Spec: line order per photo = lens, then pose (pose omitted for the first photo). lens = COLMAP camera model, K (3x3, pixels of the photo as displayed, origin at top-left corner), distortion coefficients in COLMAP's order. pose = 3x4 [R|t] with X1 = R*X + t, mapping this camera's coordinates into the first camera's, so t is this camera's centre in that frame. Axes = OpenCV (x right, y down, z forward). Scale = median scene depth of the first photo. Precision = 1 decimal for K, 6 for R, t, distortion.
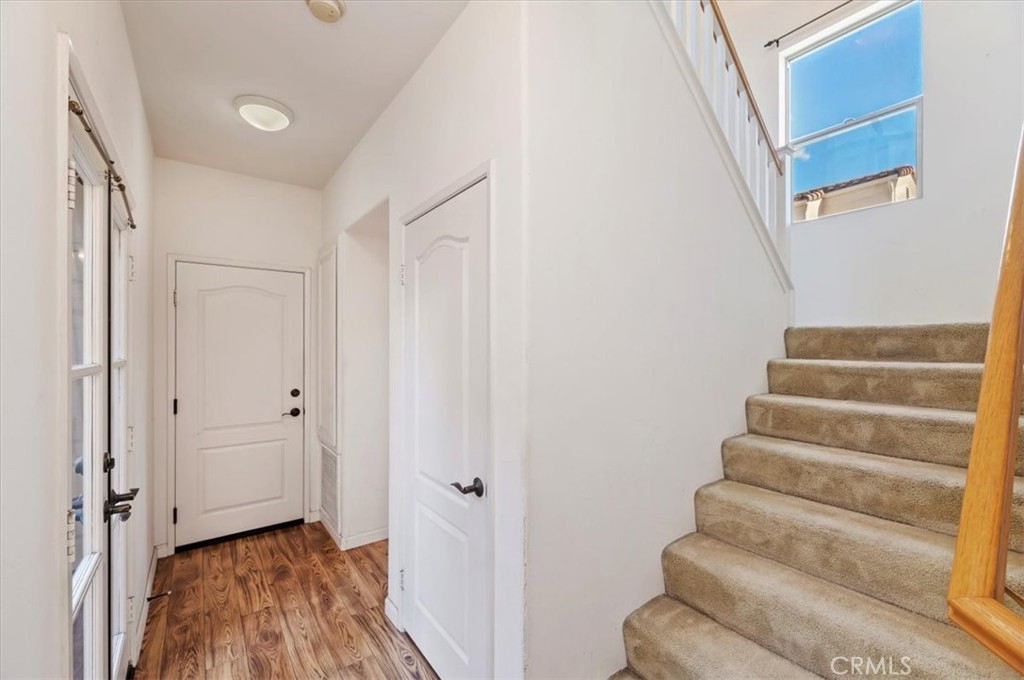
lens RADIAL K [[406.9, 0, 495.6], [0, 406.9, 342.6], [0, 0, 1]] dist [-0.000810, -0.000136]
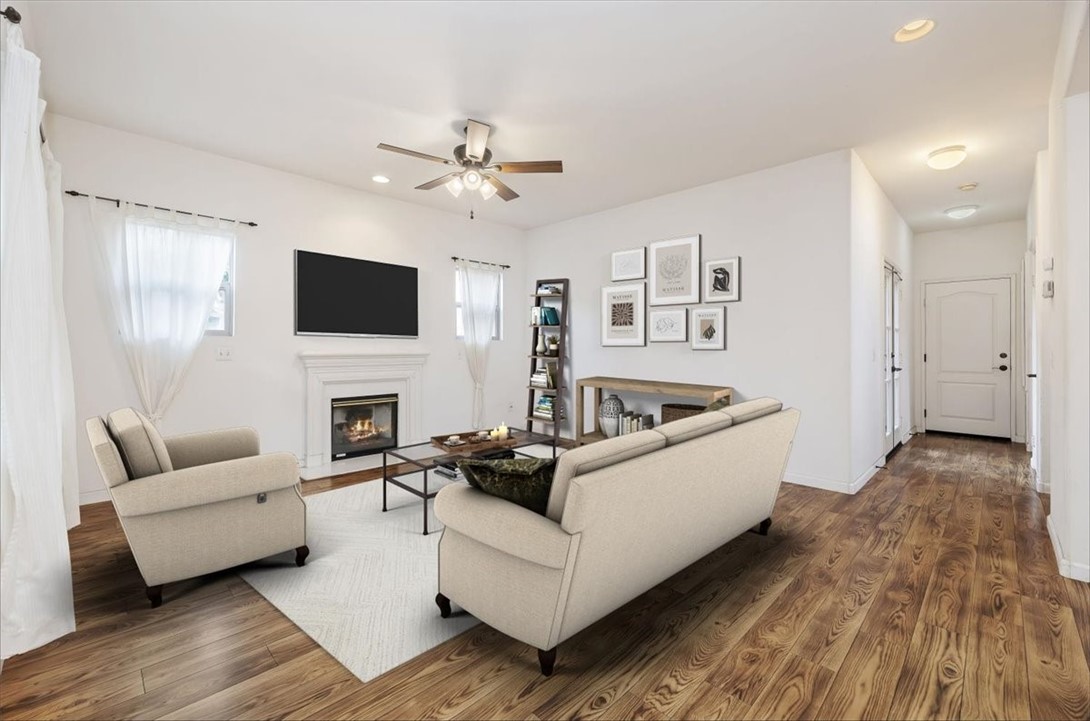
lens RADIAL K [[451.6, 0, 547.7], [0, 451.6, 348.8], [0, 0, 1]] dist [-0.001397, -0.000467]
pose [[0.145640, -0.002122, -0.989335, 1.108066], [0.004135, 0.999990, -0.001537, 0.107025], [0.989329, -0.003867, 0.145648, -1.128554]]
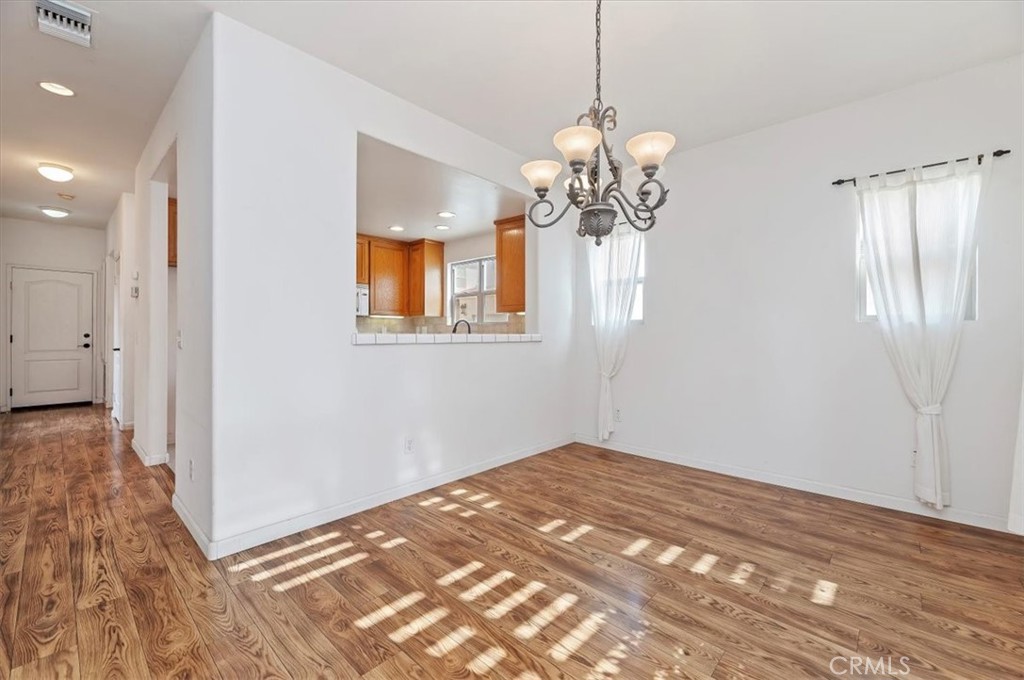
lens RADIAL K [[424.3, 0, 514.6], [0, 424.3, 329.0], [0, 0, 1]] dist [-0.001397, -0.000467]
pose [[0.981777, 0.002592, 0.190016, 1.287538], [-0.002274, 0.999996, -0.001892, 0.105453], [-0.190020, 0.001425, 0.981779, -1.564619]]
